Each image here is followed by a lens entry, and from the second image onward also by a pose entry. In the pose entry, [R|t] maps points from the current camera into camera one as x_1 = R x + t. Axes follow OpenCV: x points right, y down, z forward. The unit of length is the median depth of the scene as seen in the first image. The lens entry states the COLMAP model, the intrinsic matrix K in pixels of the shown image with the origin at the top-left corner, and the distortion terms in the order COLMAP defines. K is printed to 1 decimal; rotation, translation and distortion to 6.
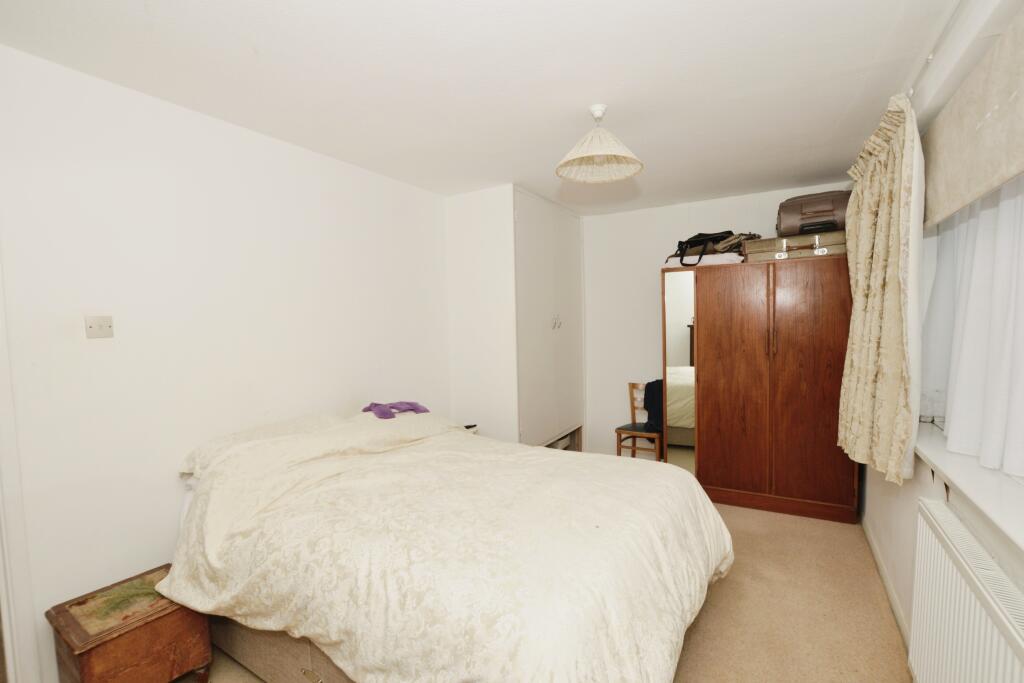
lens RADIAL K [[466.5, 0, 512.0], [0, 466.5, 341.5], [0, 0, 1]] dist [0.000027, -0.000054]
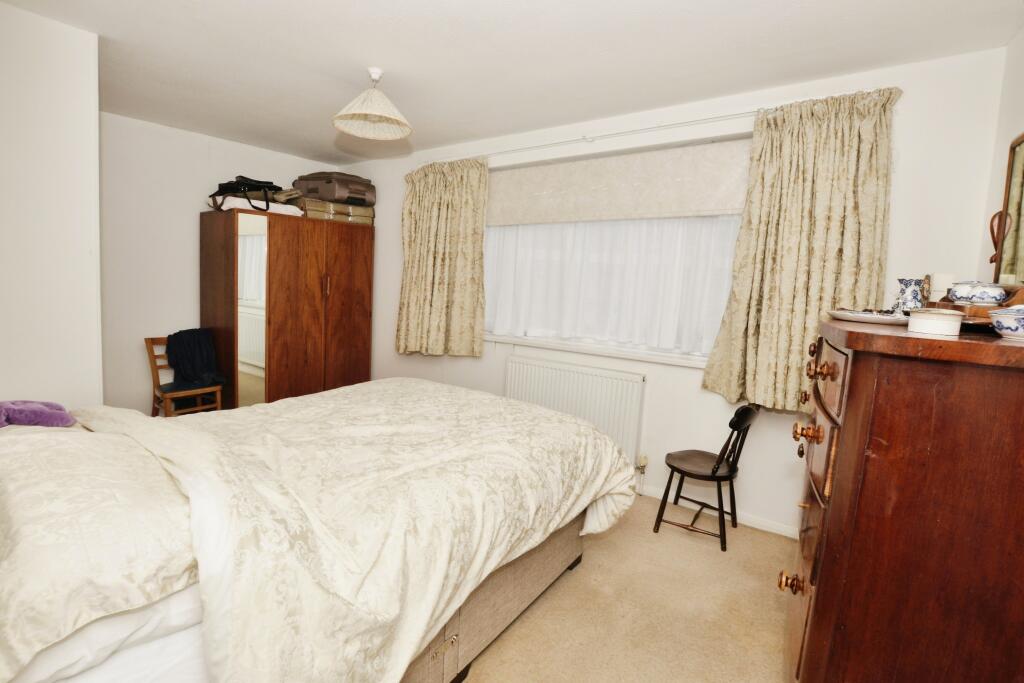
lens RADIAL K [[473.2, 0, 512.8], [0, 473.2, 321.9], [0, 0, 1]] dist [-0.000554, -0.000316]
pose [[0.090866, -0.068118, 0.993531, -0.634360], [0.009723, 0.997671, 0.067513, 0.015407], [-0.995816, 0.003525, 0.091317, 0.383473]]
